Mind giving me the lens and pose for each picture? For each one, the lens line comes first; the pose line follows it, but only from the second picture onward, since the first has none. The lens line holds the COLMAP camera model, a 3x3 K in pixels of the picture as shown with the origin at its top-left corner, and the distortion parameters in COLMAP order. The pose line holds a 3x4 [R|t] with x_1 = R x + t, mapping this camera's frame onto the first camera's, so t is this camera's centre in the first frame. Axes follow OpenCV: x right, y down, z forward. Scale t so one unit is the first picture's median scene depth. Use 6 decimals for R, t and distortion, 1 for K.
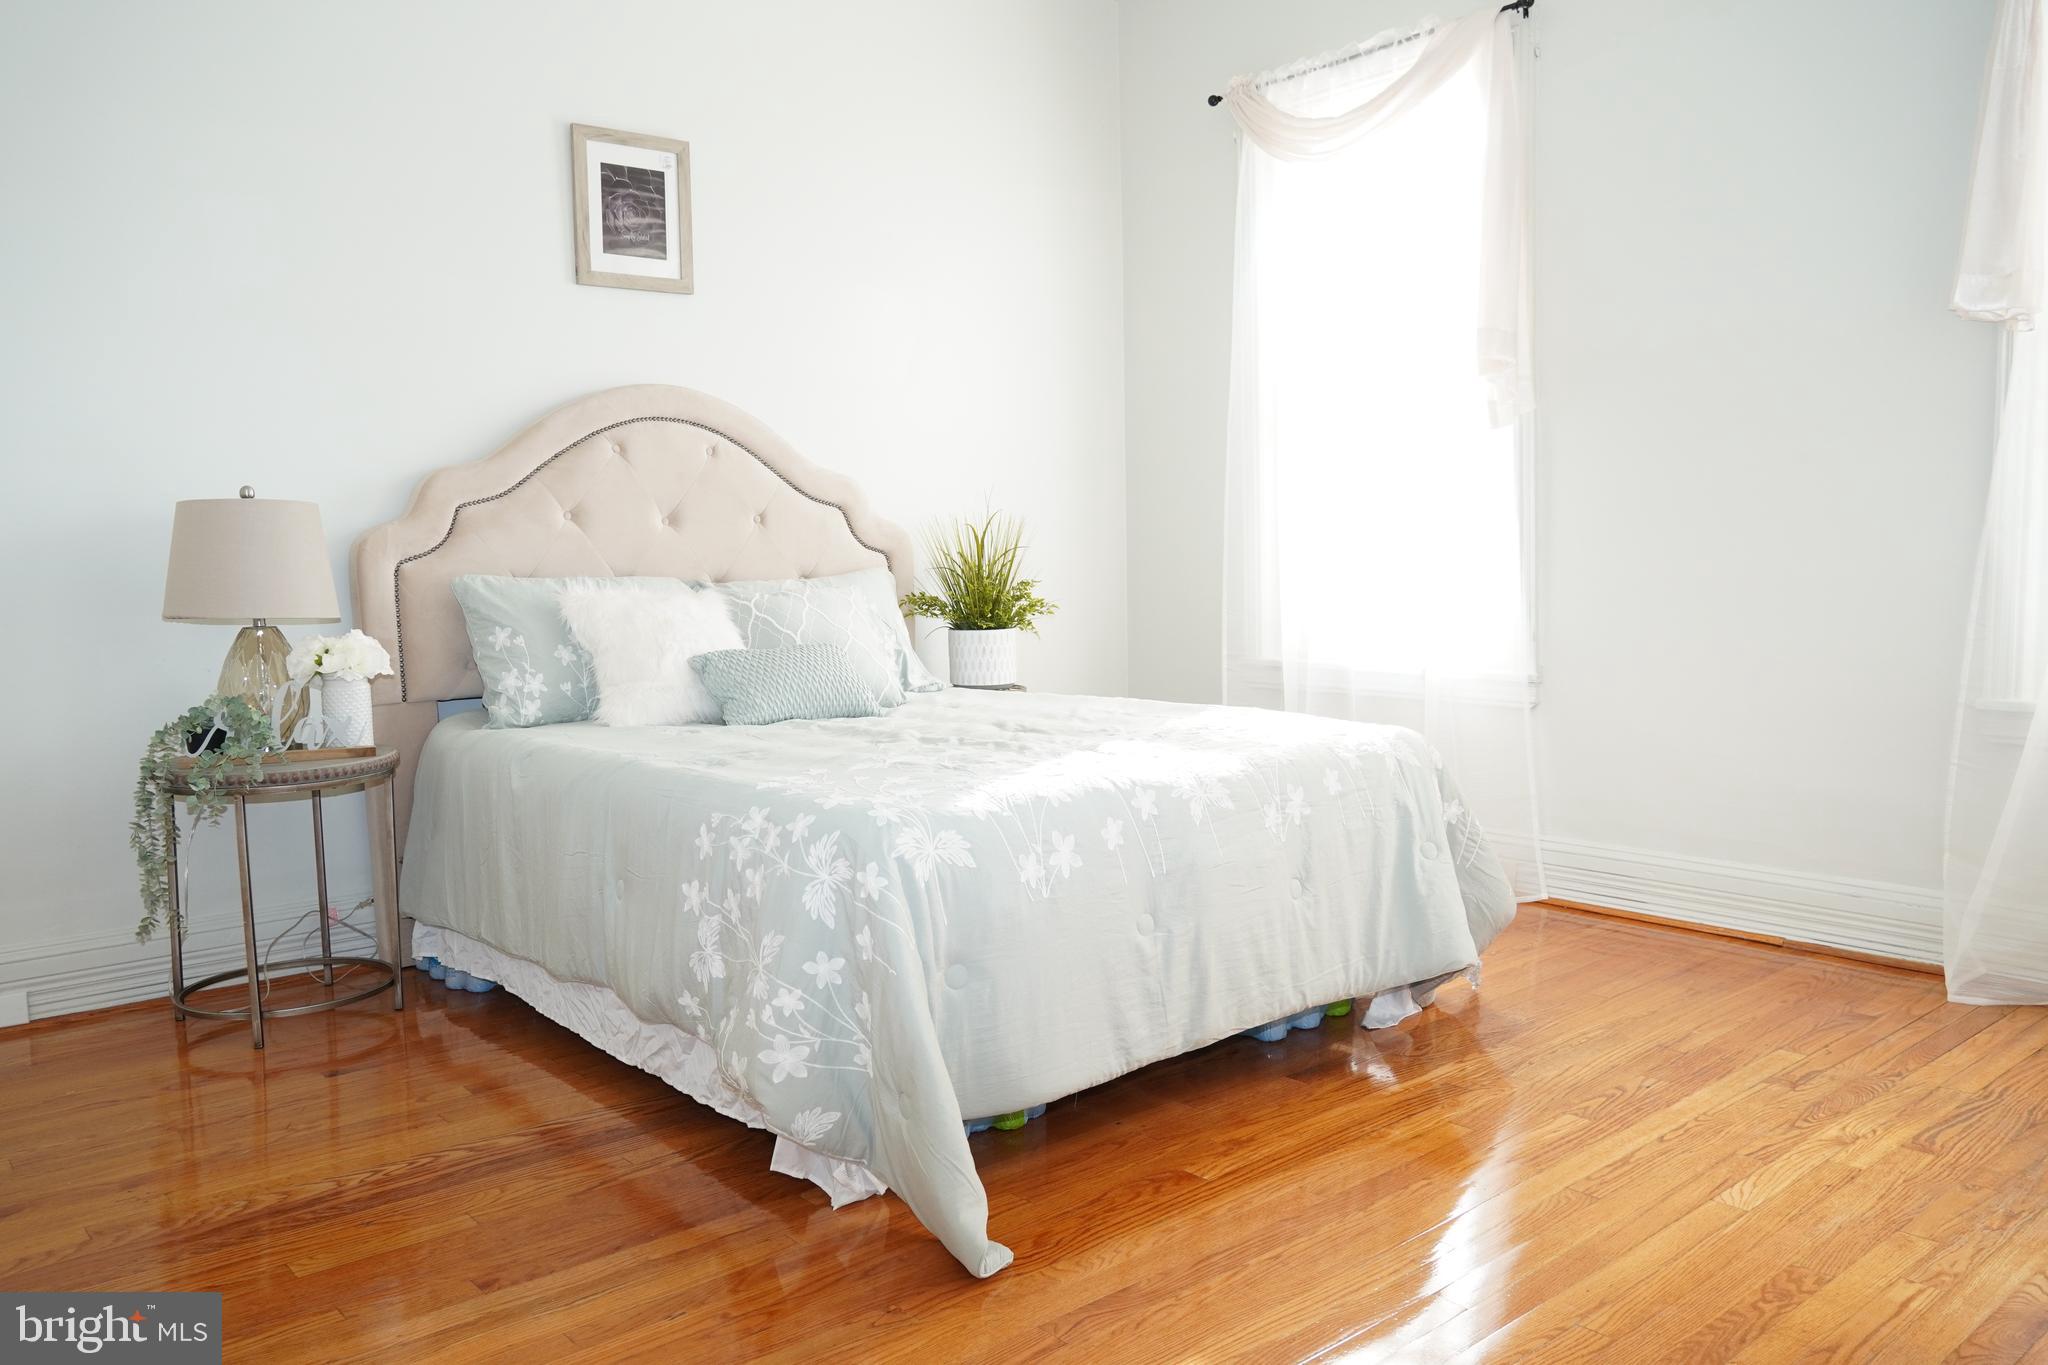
lens RADIAL K [[1510.6, 0, 1024.0], [0, 1510.6, 682.5], [0, 0, 1]] dist [-0.061633, 0.061764]
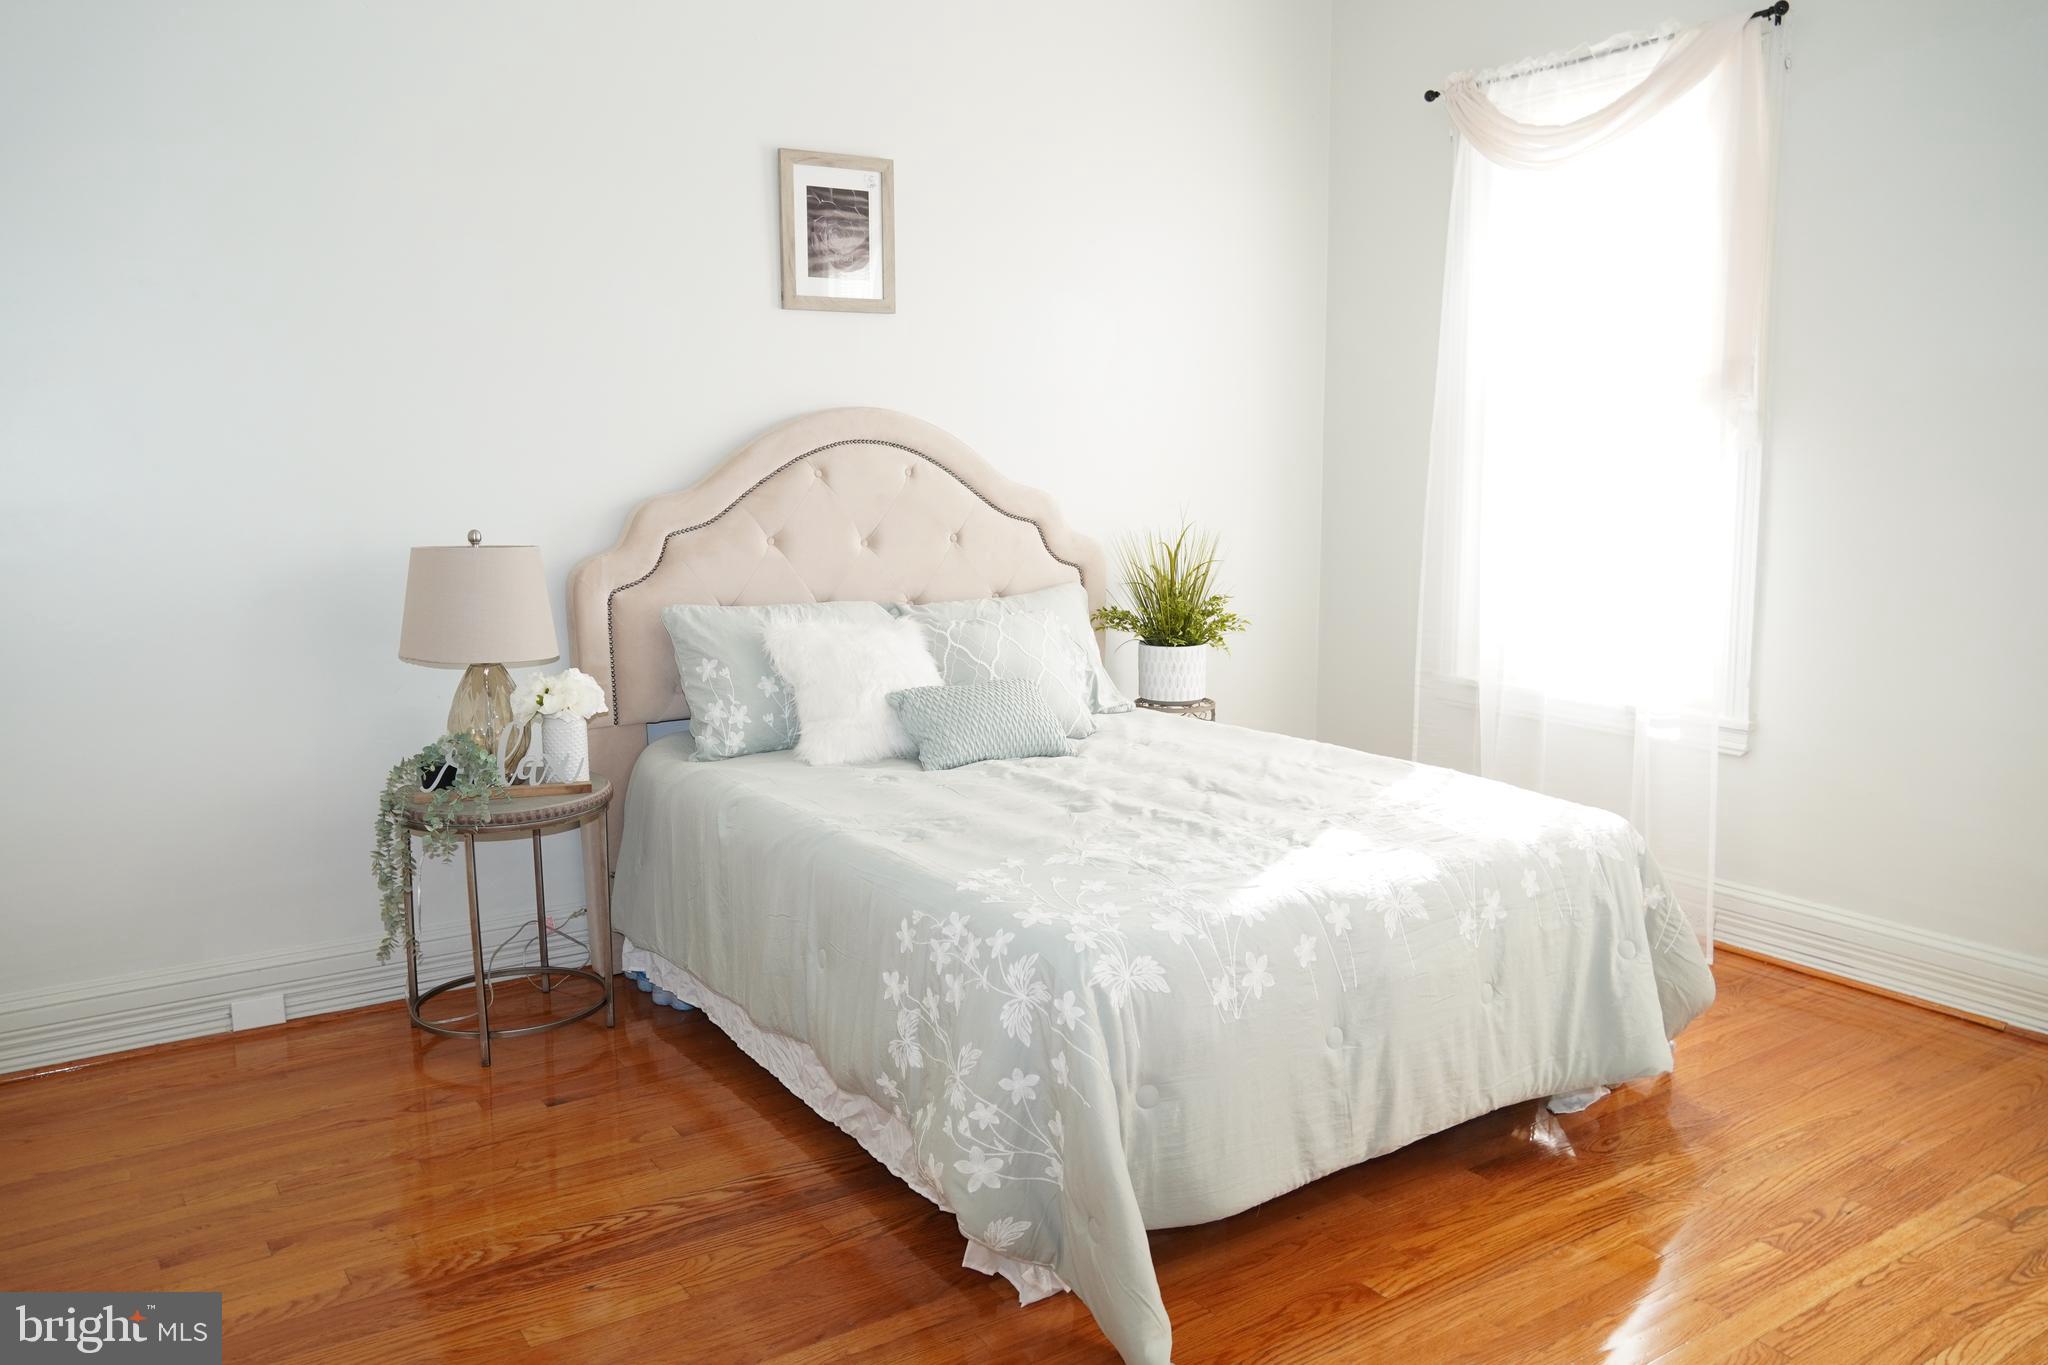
lens RADIAL K [[1510.6, 0, 1024.0], [0, 1510.6, 682.5], [0, 0, 1]] dist [-0.061633, 0.061764]
pose [[0.992773, 0.032846, -0.115428, -0.014465], [-0.025318, 0.997492, 0.066096, -0.114113], [0.117309, -0.062696, 0.991114, -0.004310]]
